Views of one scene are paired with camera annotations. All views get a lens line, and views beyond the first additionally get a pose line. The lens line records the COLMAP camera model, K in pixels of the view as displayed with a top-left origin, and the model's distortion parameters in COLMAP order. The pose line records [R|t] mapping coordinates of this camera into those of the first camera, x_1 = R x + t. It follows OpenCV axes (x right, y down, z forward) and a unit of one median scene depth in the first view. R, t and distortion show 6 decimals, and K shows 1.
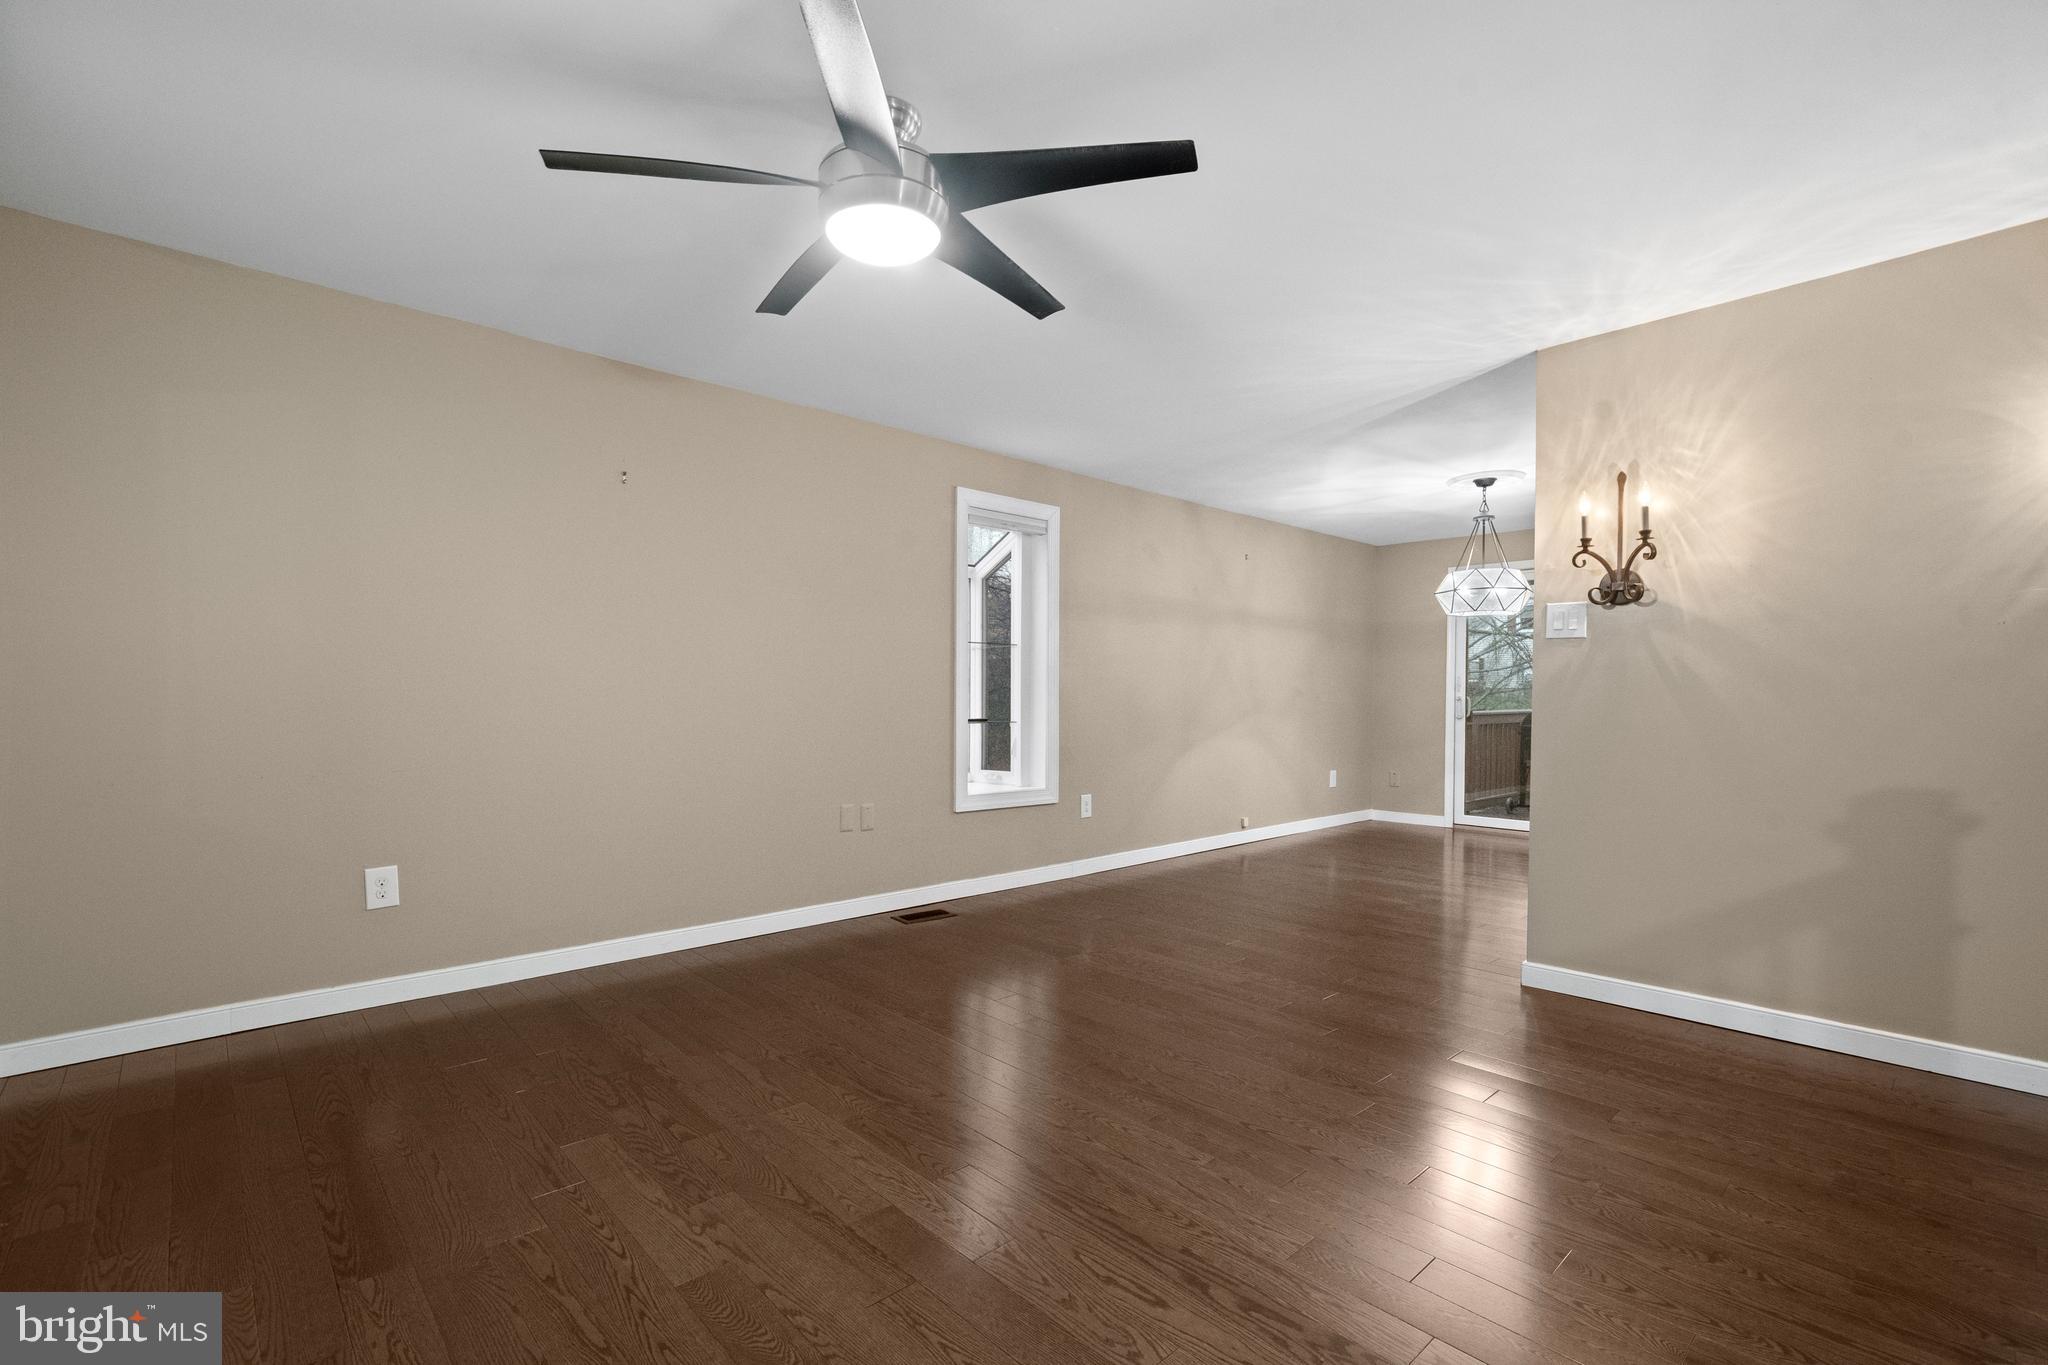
lens RADIAL K [[901.2, 0, 1021.9], [0, 901.2, 702.7], [0, 0, 1]] dist [0.011646, 0.000605]
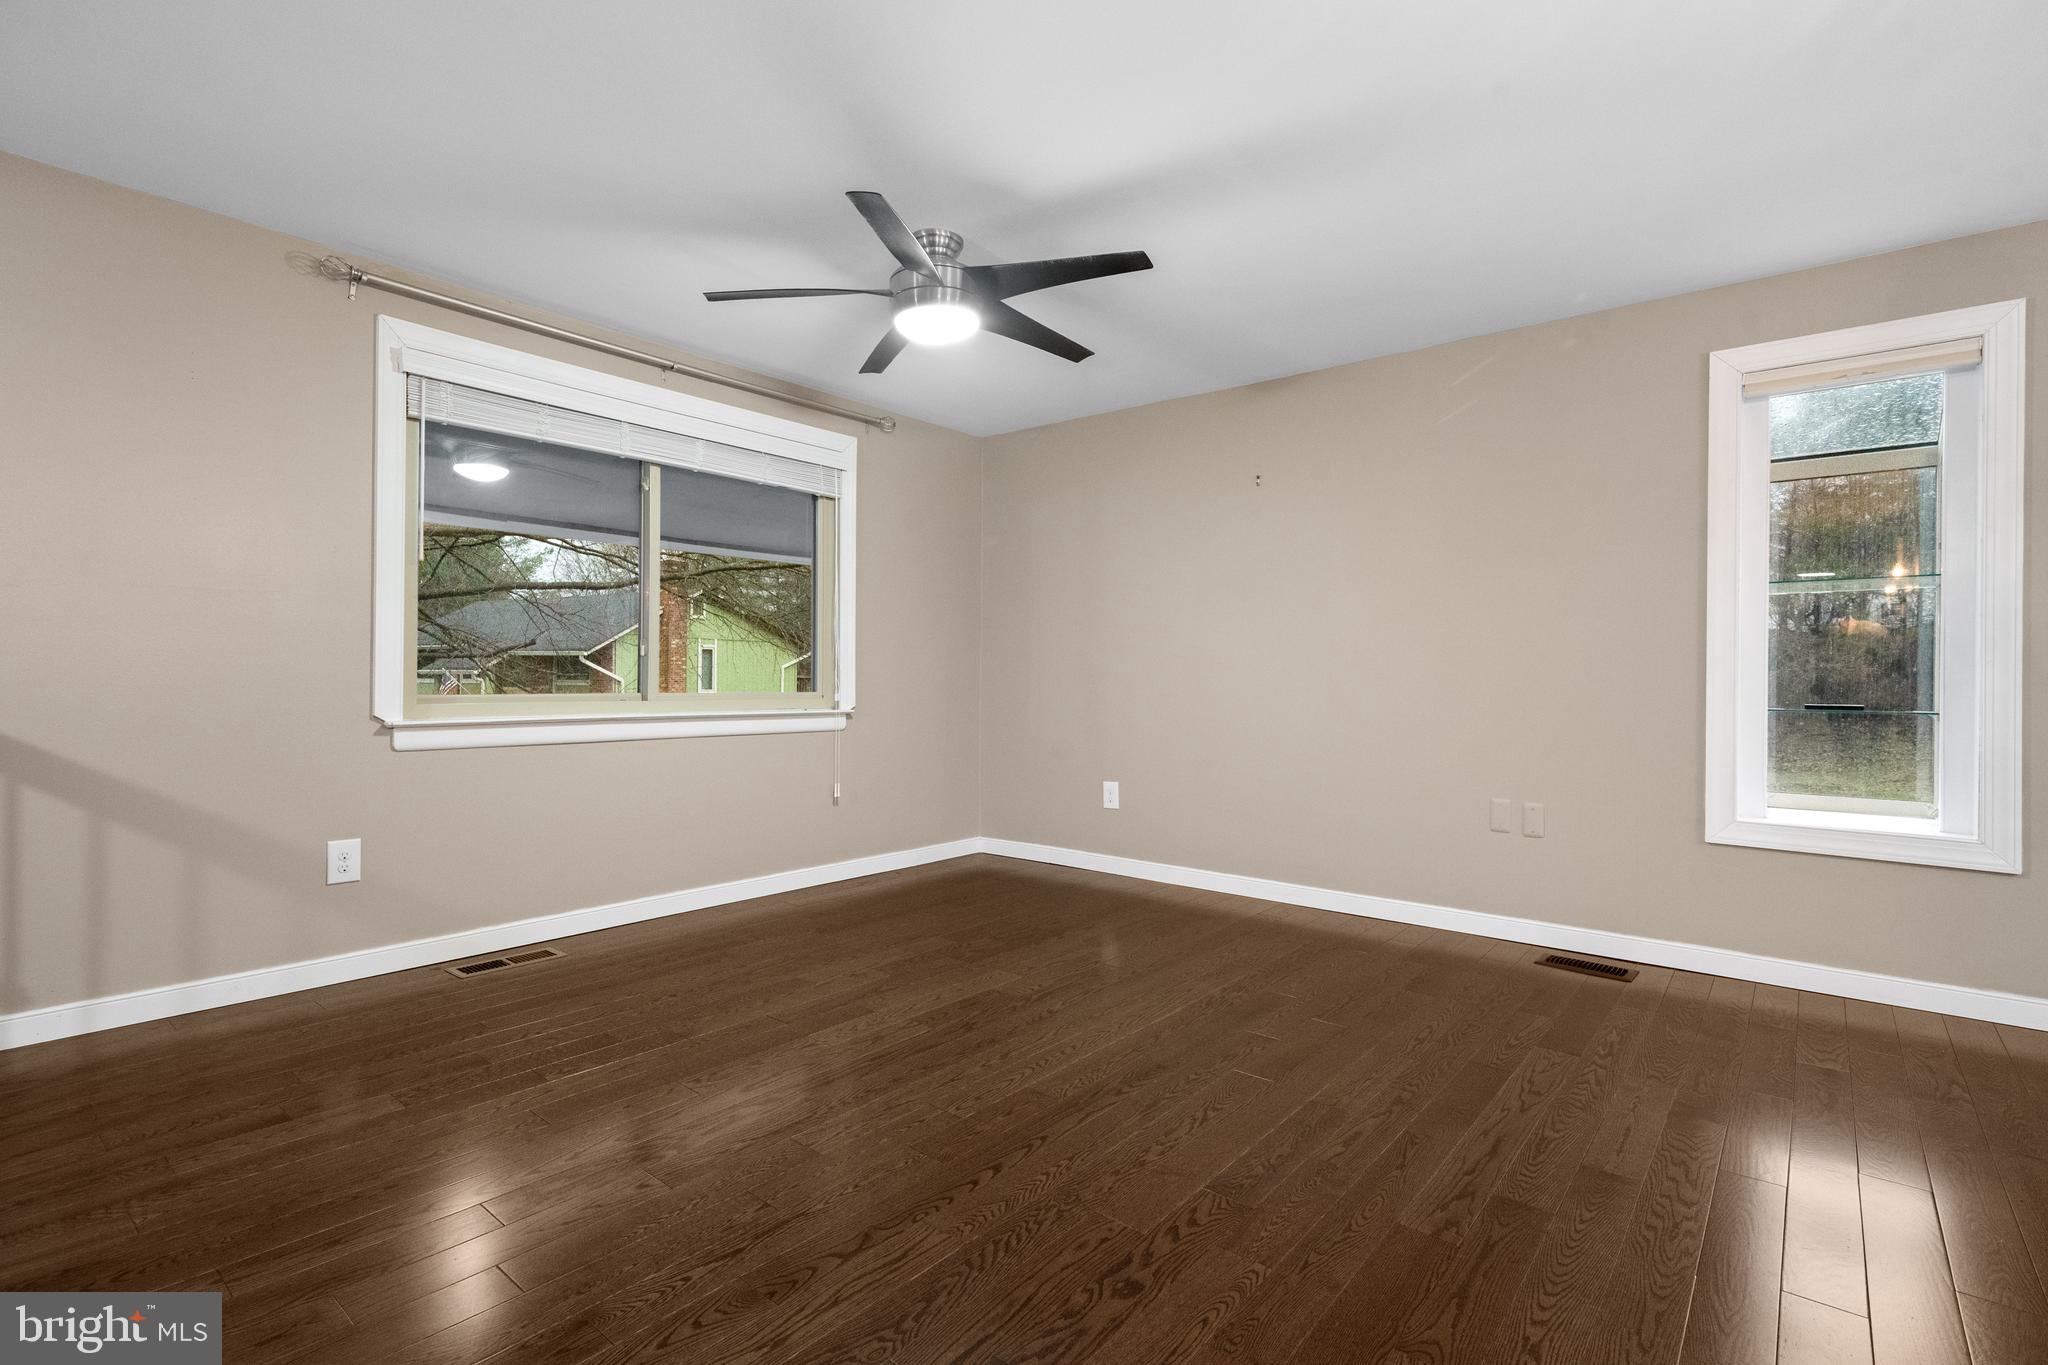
lens RADIAL K [[958.4, 0, 1024.7], [0, 958.4, 683.4], [0, 0, 1]] dist [-0.000717, 0.000357]
pose [[0.141806, 0.001640, -0.989893, 0.720762], [-0.016559, 0.999863, -0.000715, 0.016617], [0.989756, 0.016493, 0.141814, 0.523210]]
